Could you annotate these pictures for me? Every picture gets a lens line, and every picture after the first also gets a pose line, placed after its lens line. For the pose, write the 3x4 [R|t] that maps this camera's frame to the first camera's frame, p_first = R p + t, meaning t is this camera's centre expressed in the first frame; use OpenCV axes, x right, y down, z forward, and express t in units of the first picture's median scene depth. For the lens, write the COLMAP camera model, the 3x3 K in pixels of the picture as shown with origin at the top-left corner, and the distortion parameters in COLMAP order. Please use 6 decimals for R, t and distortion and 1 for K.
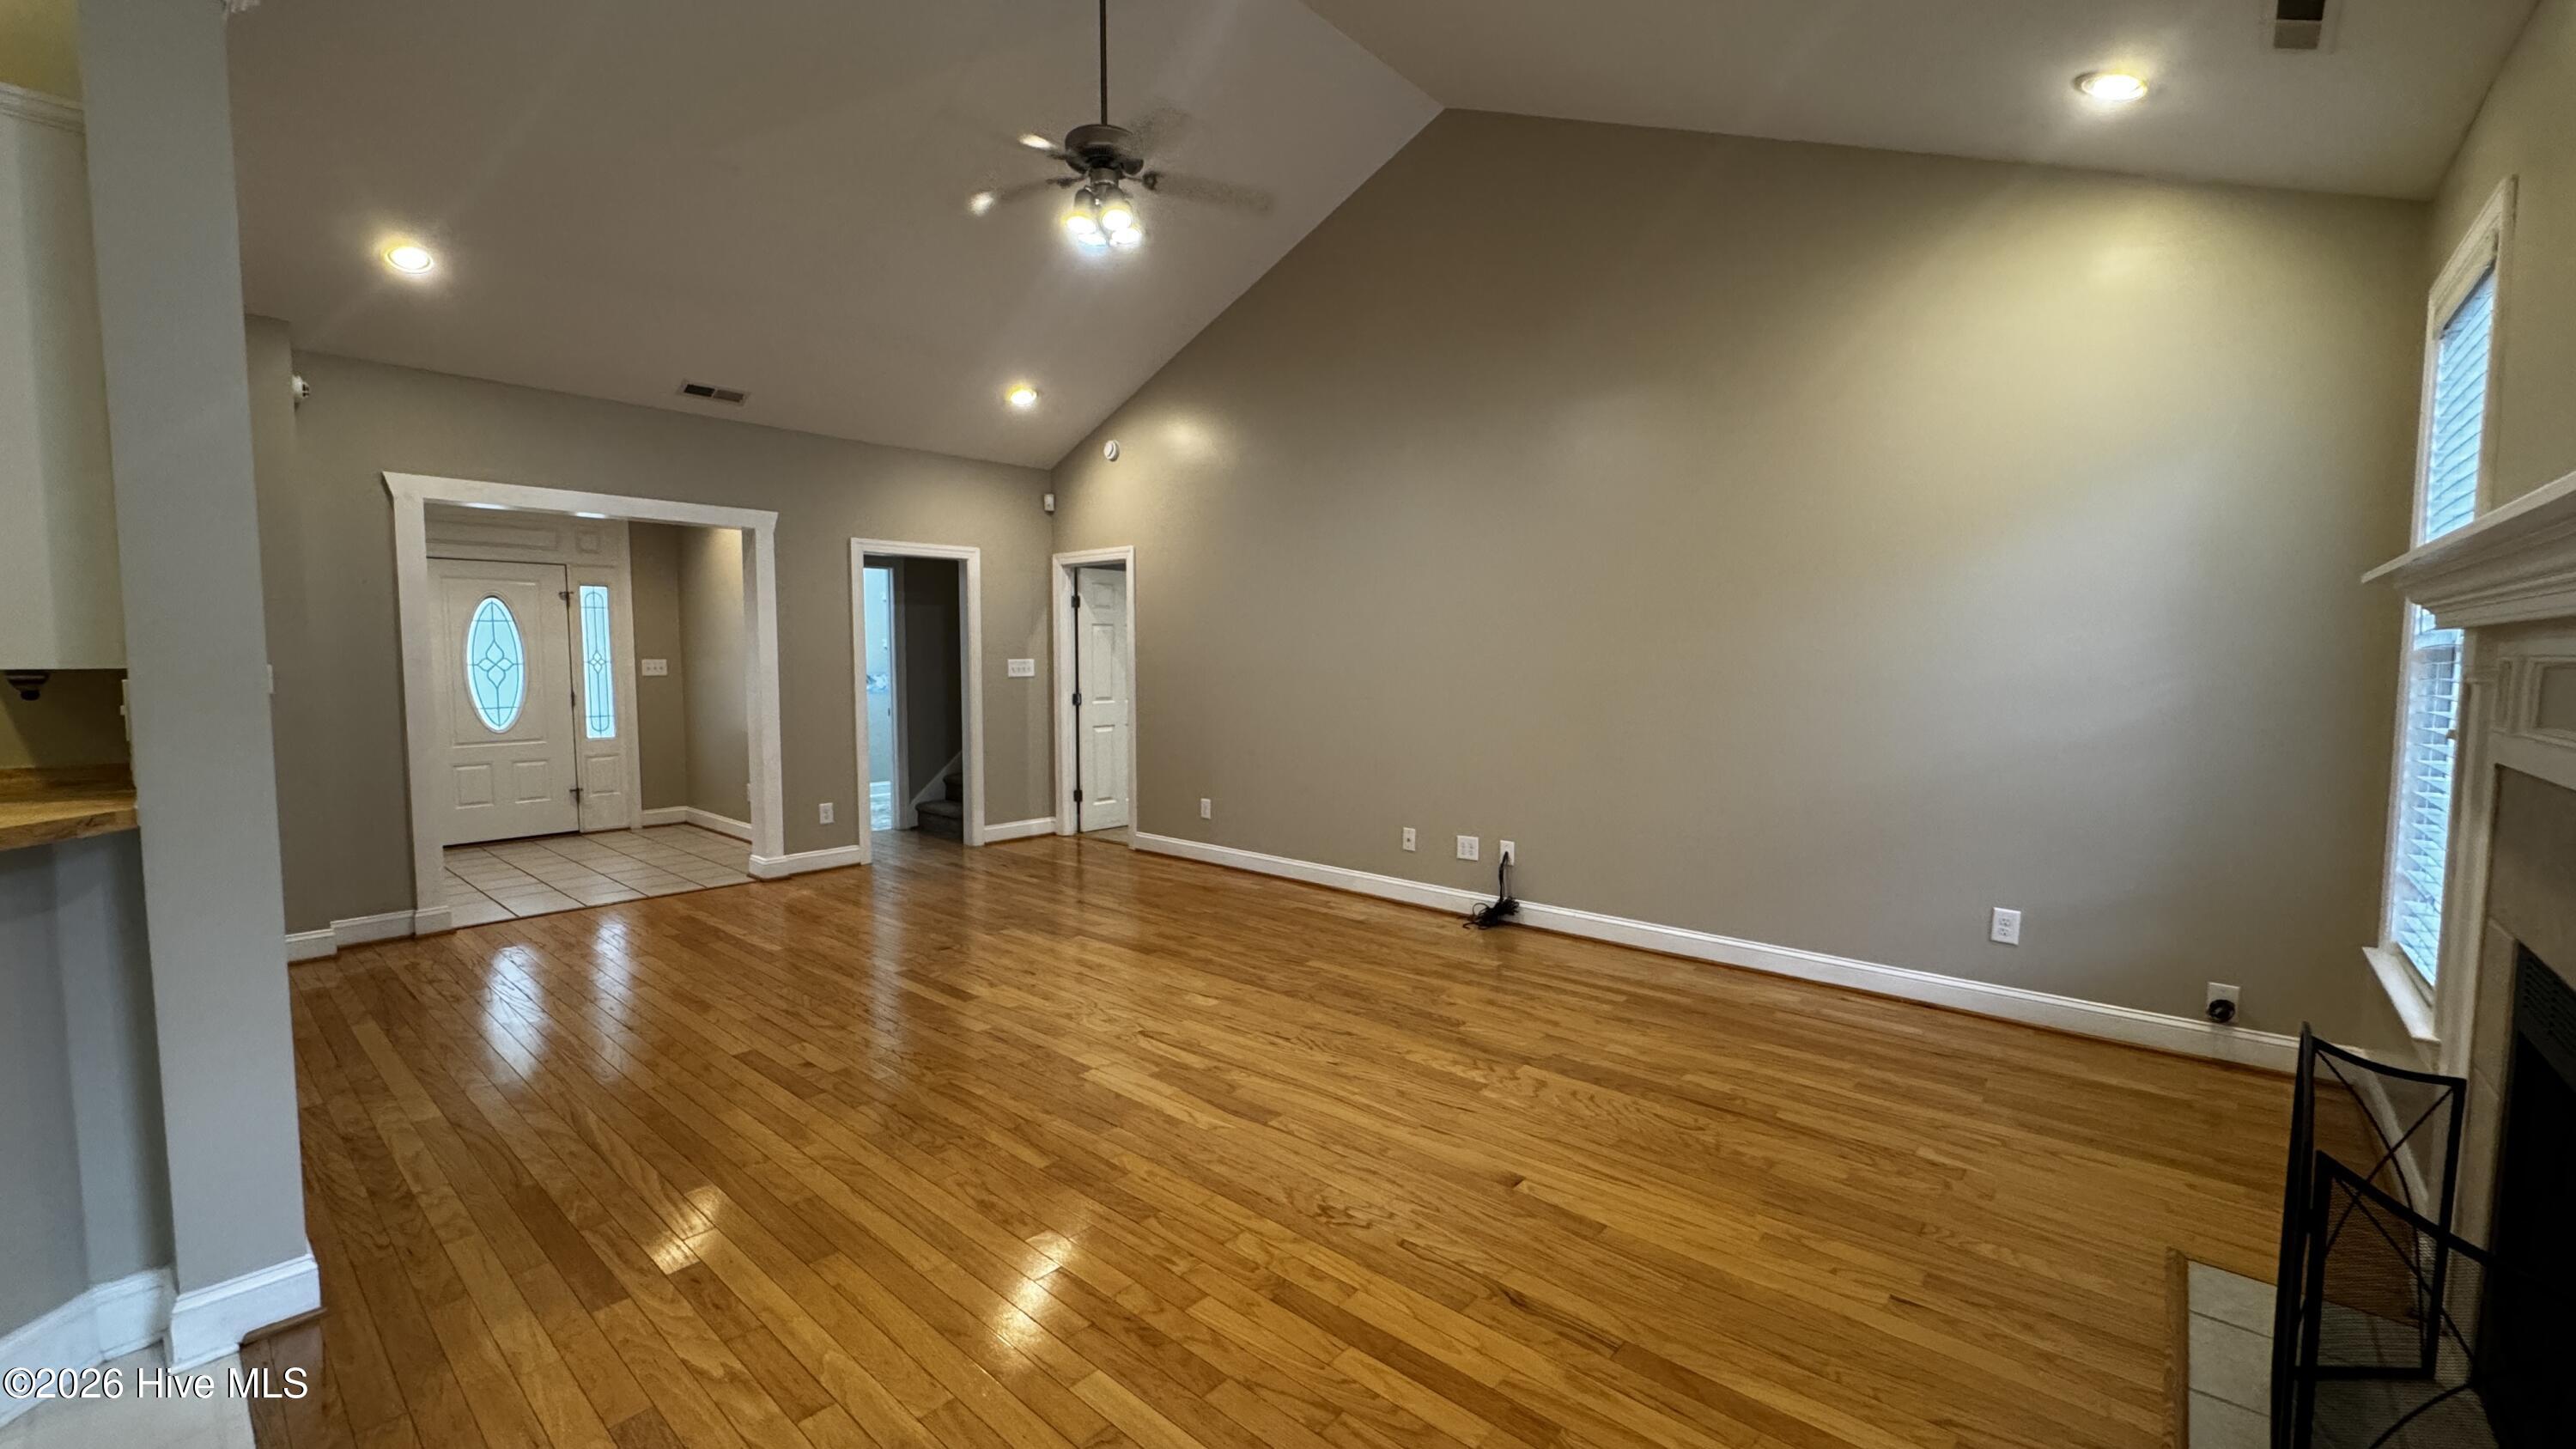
lens RADIAL K [[1028.5, 0, 1276.7], [0, 1028.5, 734.2], [0, 0, 1]] dist [-0.000127, -0.000073]
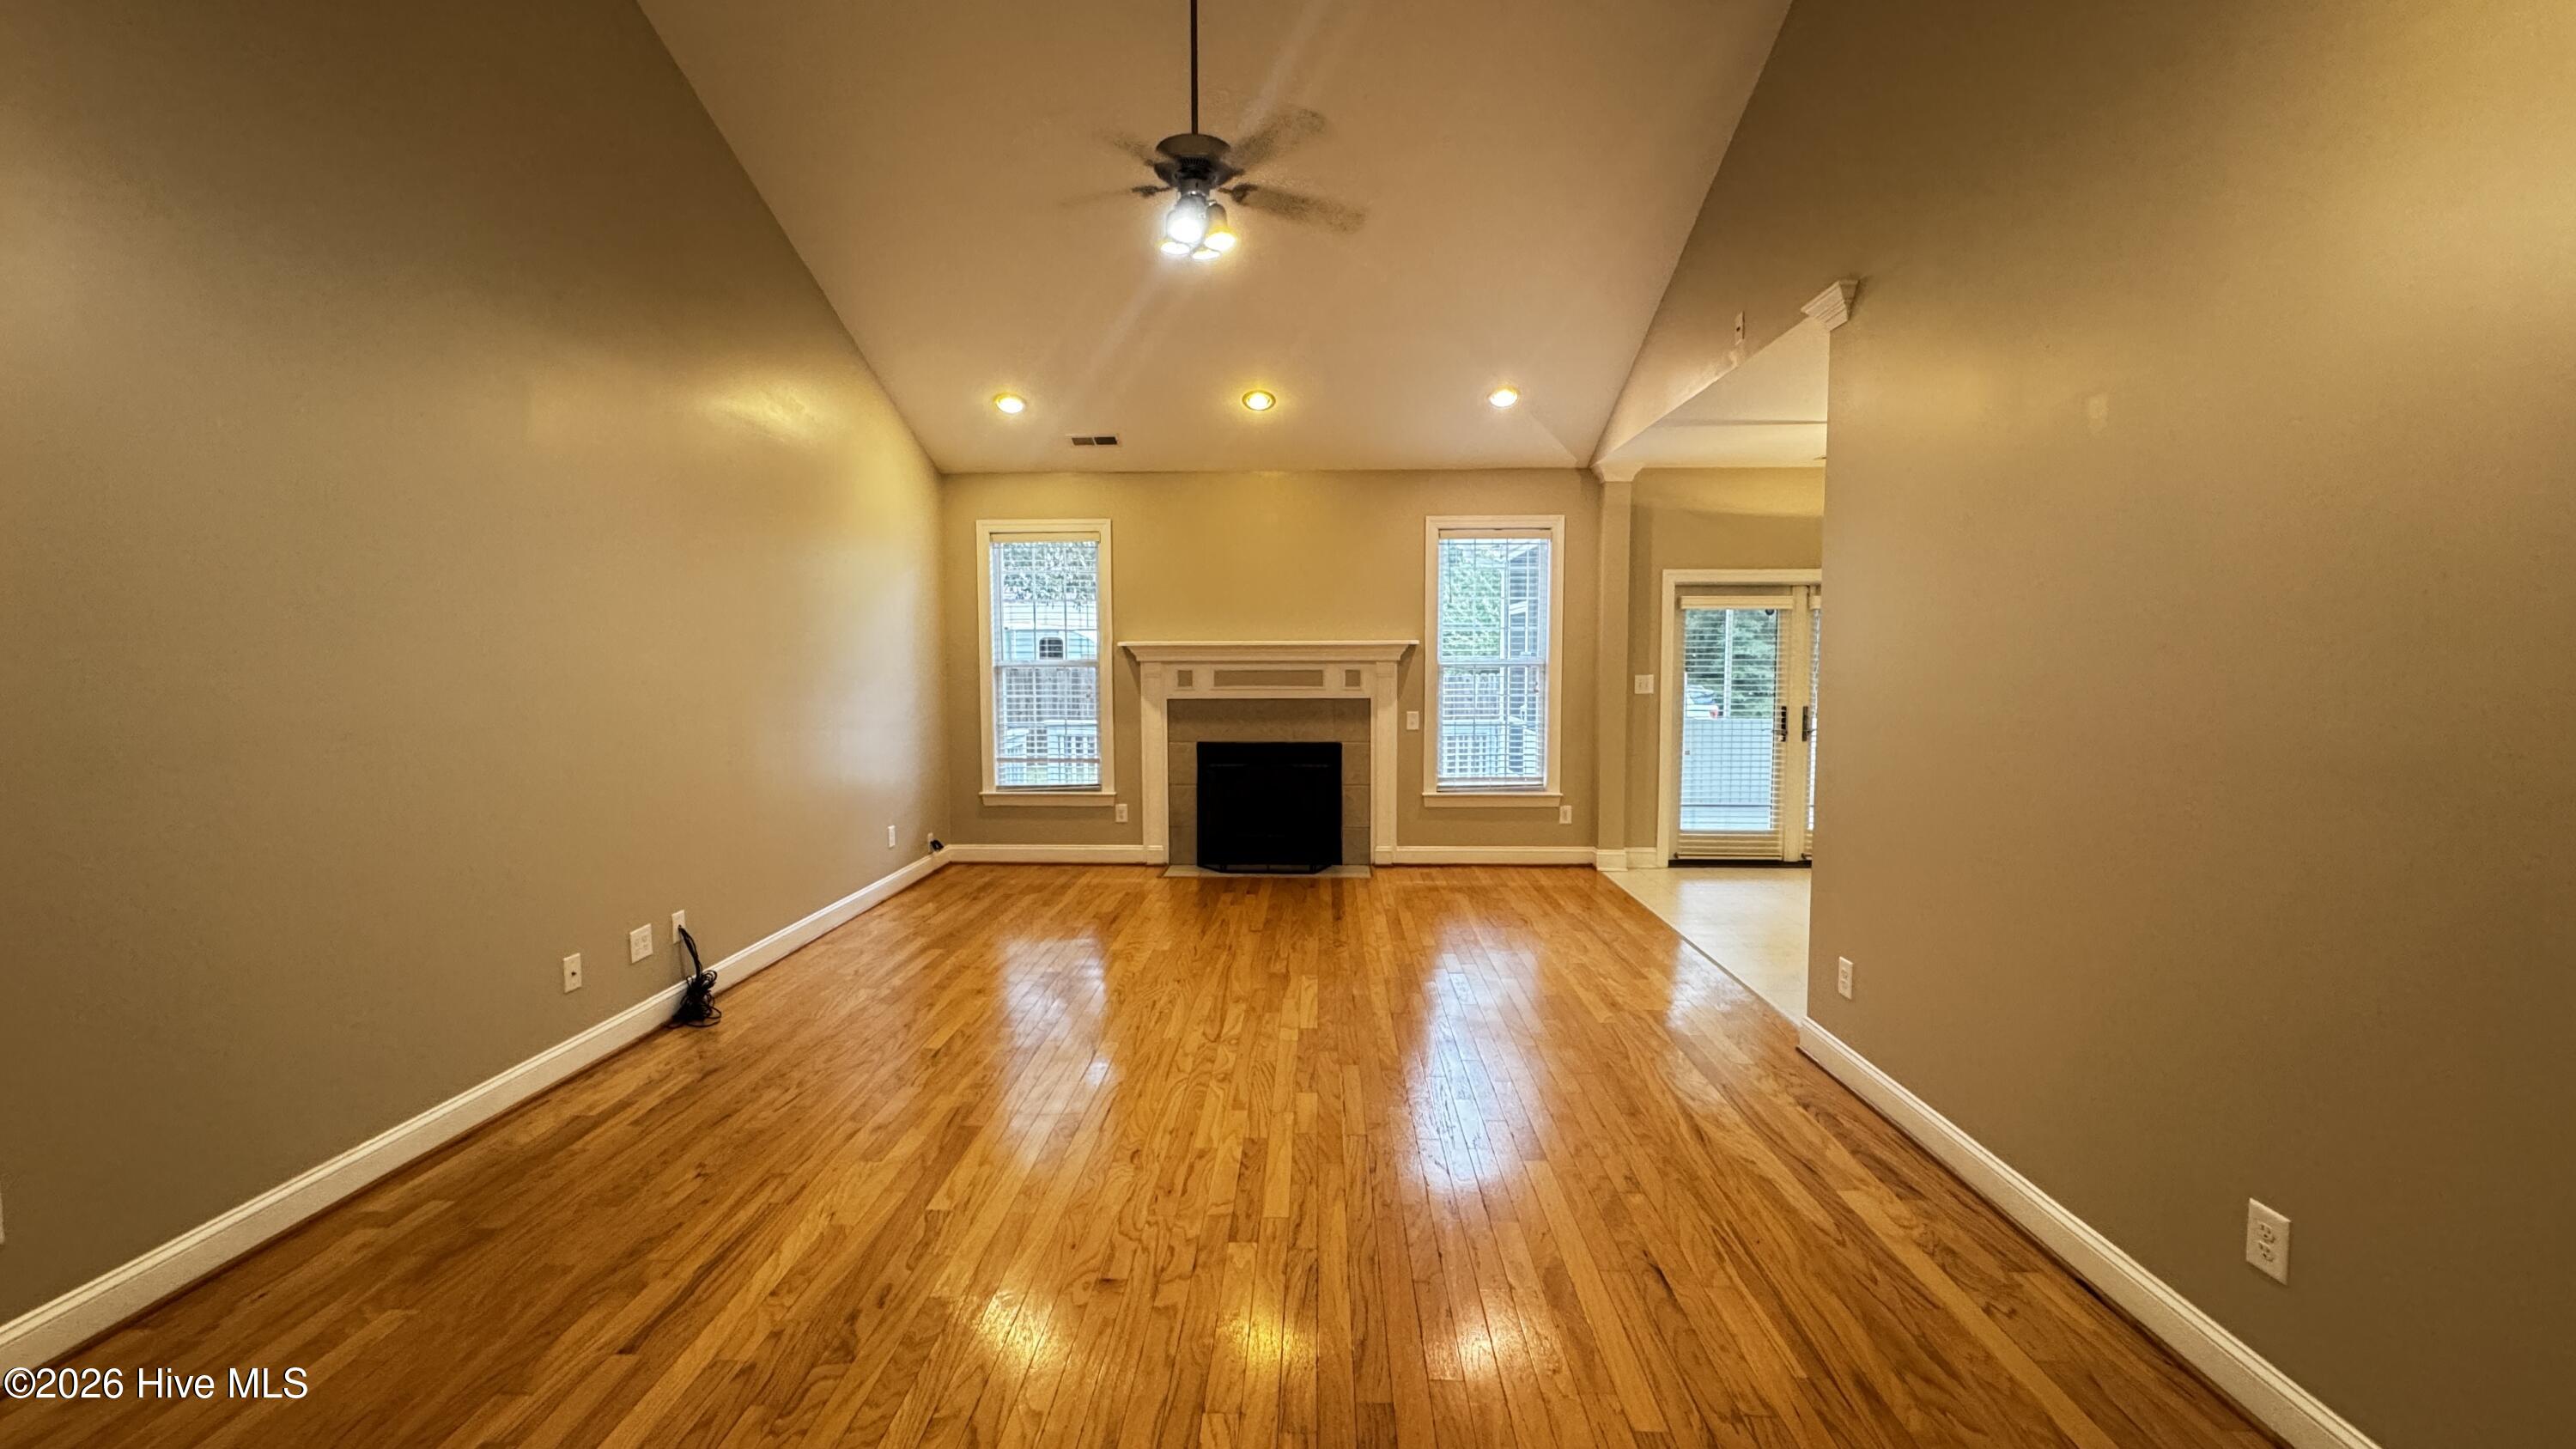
lens RADIAL K [[1028.5, 0, 1284.3], [0, 1028.5, 722.9], [0, 0, 1]] dist [-0.000127, -0.000073]
pose [[-0.638798, -0.050541, 0.767712, -1.084577], [0.062714, 0.991099, 0.117430, -0.169596], [-0.766814, 0.123161, -0.629943, 1.755569]]
